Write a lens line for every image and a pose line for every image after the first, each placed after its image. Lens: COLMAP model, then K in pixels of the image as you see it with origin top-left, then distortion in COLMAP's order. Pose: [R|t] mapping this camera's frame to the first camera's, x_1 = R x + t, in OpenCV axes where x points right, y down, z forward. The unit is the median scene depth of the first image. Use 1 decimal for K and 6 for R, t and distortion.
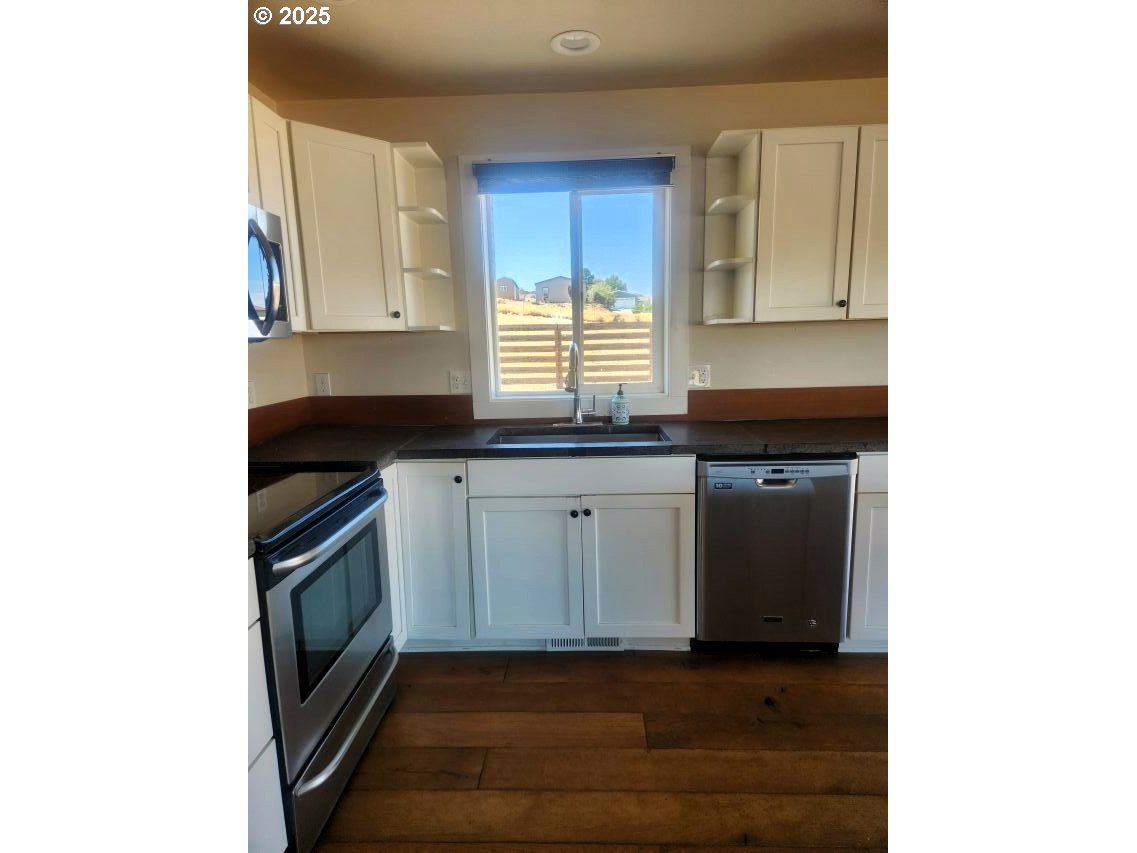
lens RADIAL K [[584.7, 0, 566.8], [0, 584.7, 434.6], [0, 0, 1]] dist [0.032062, -0.013129]
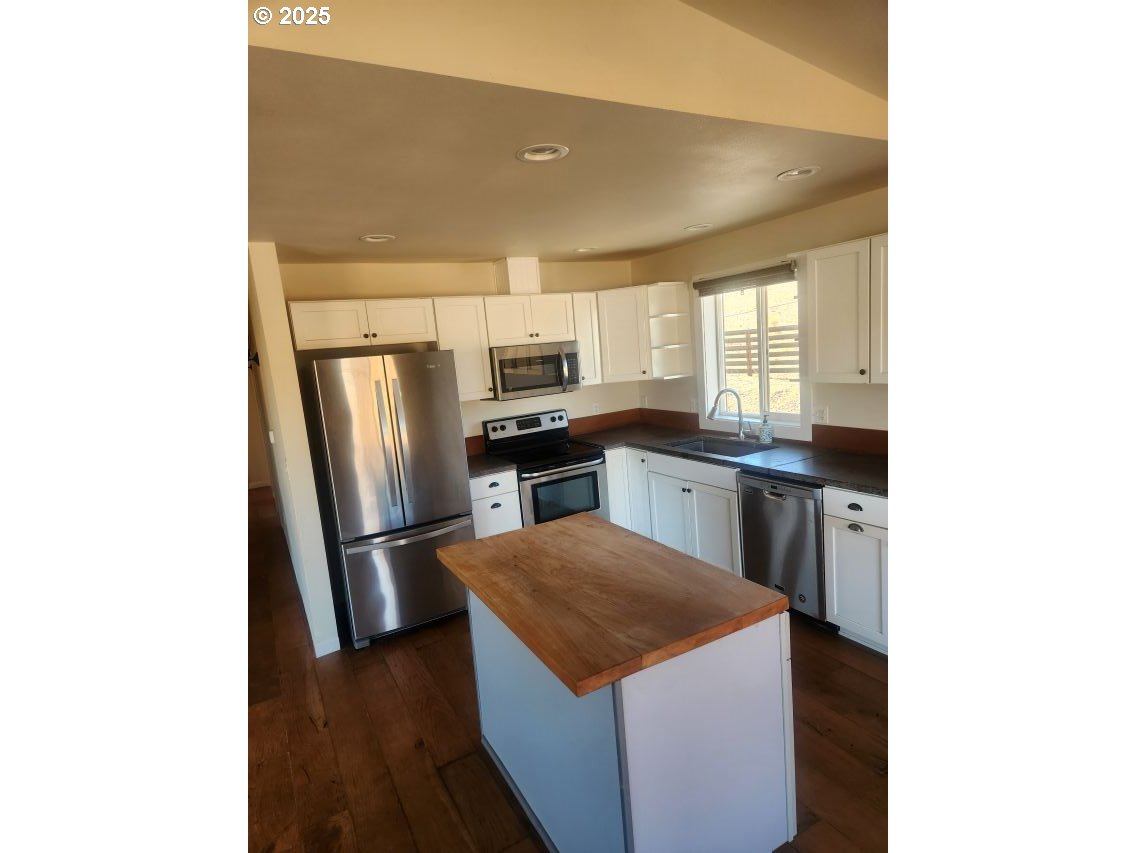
lens RADIAL K [[584.7, 0, 571.1], [0, 584.7, 430.4], [0, 0, 1]] dist [0.032062, -0.013129]
pose [[0.518495, 0.109895, -0.847989, 1.187089], [-0.065215, 0.993901, 0.088929, -0.161379], [0.852590, 0.009192, 0.522500, -0.205482]]
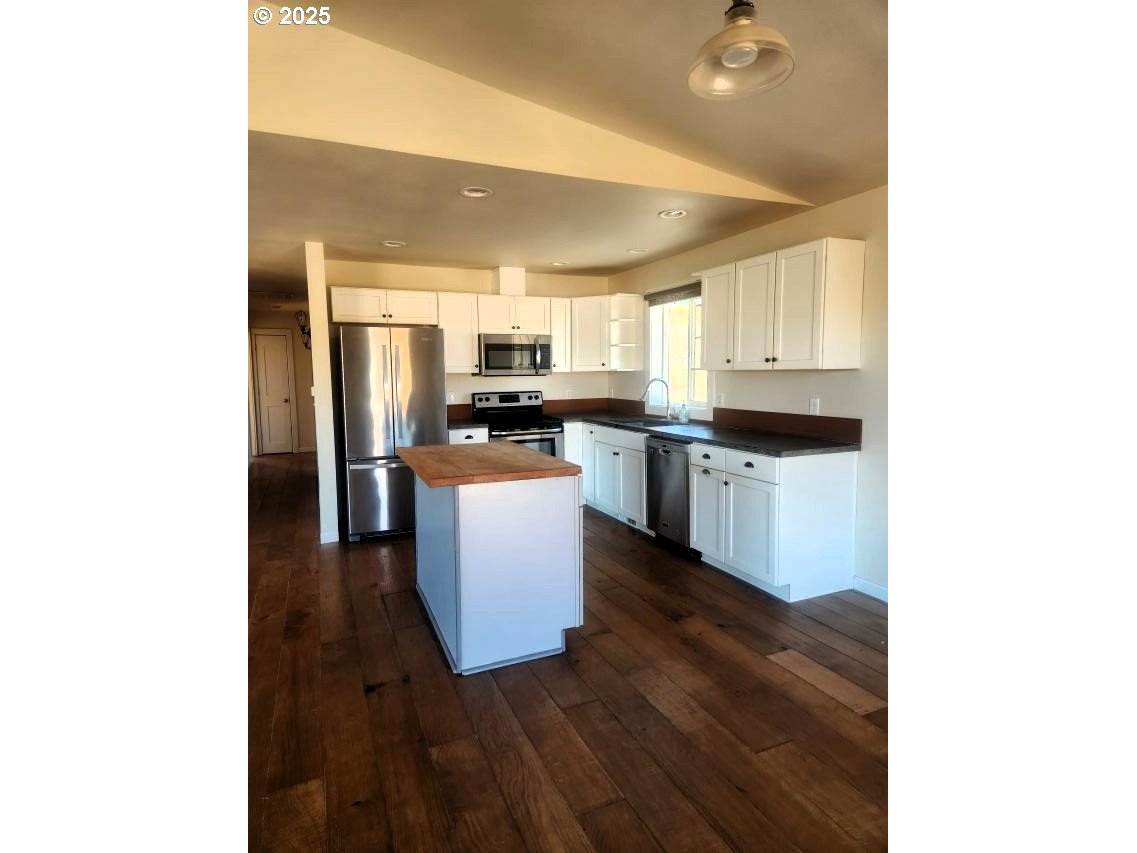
lens RADIAL K [[584.7, 0, 569.9], [0, 584.7, 424.8], [0, 0, 1]] dist [0.032062, -0.013129]
pose [[0.426929, 0.104435, -0.898234, 1.752246], [-0.144575, 0.988415, 0.046204, -0.047711], [0.892653, 0.110136, 0.437082, -0.140983]]
